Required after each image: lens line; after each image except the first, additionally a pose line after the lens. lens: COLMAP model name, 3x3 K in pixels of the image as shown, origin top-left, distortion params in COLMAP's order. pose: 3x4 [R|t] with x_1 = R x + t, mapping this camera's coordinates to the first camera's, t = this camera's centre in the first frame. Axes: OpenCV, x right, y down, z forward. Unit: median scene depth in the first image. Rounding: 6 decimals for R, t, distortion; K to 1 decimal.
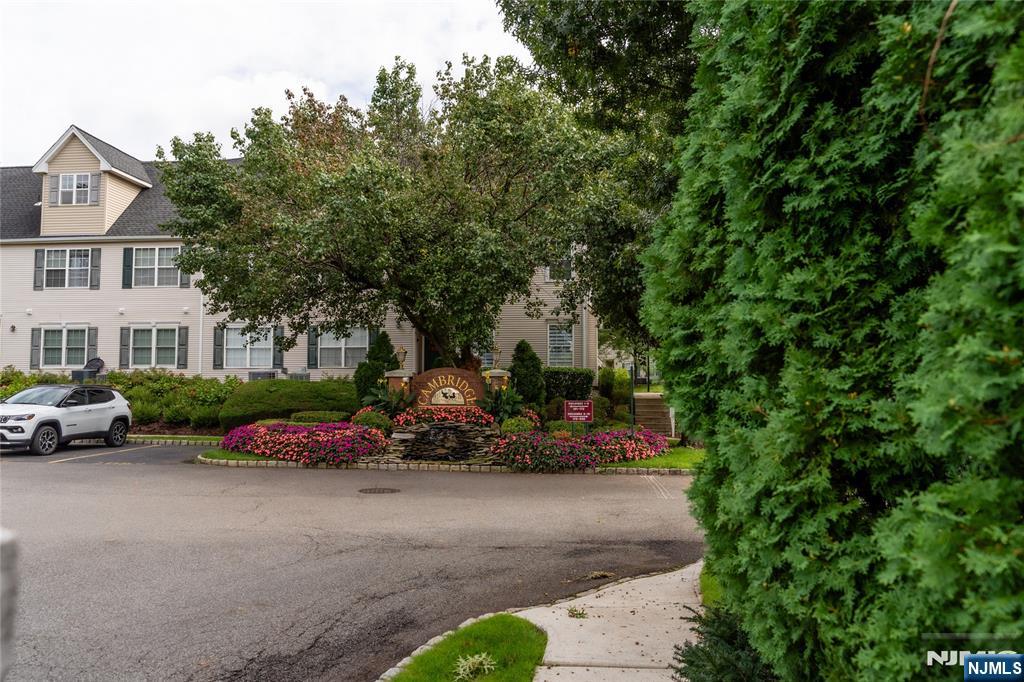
lens RADIAL K [[762.9, 0, 512.0], [0, 762.9, 341.0], [0, 0, 1]] dist [0.036818, 0.001904]
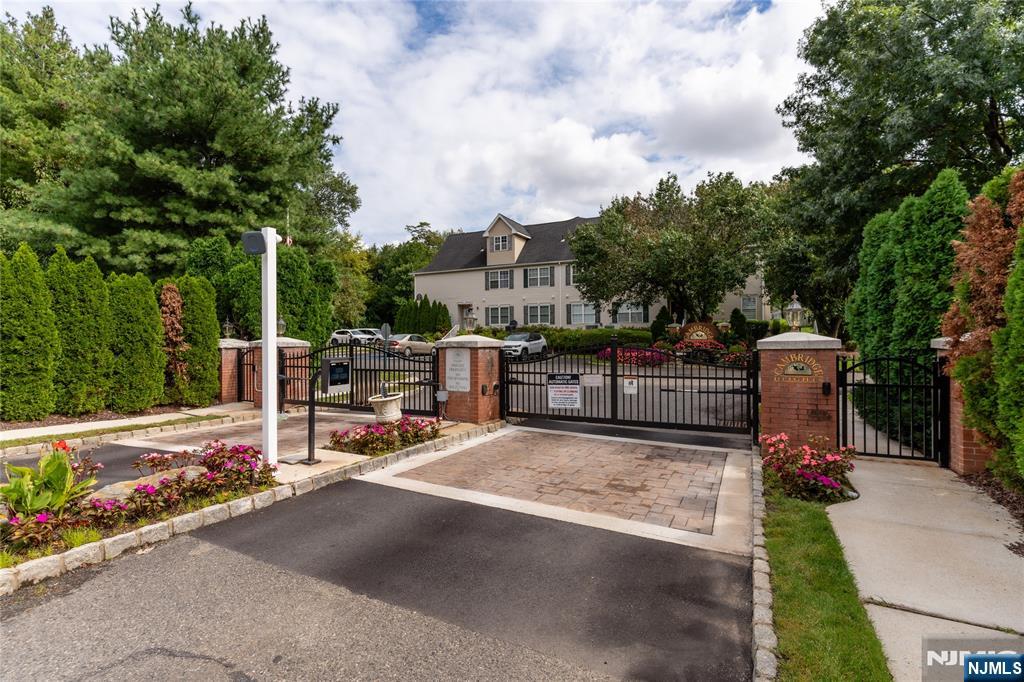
lens RADIAL K [[483.0, 0, 510.9], [0, 483.0, 342.7], [0, 0, 1]] dist [0.001570, -0.000363]
pose [[0.945632, -0.007646, -0.325148, -0.099534], [0.034905, 0.996335, 0.078086, -0.022027], [0.323360, -0.085190, 0.942434, -0.307939]]
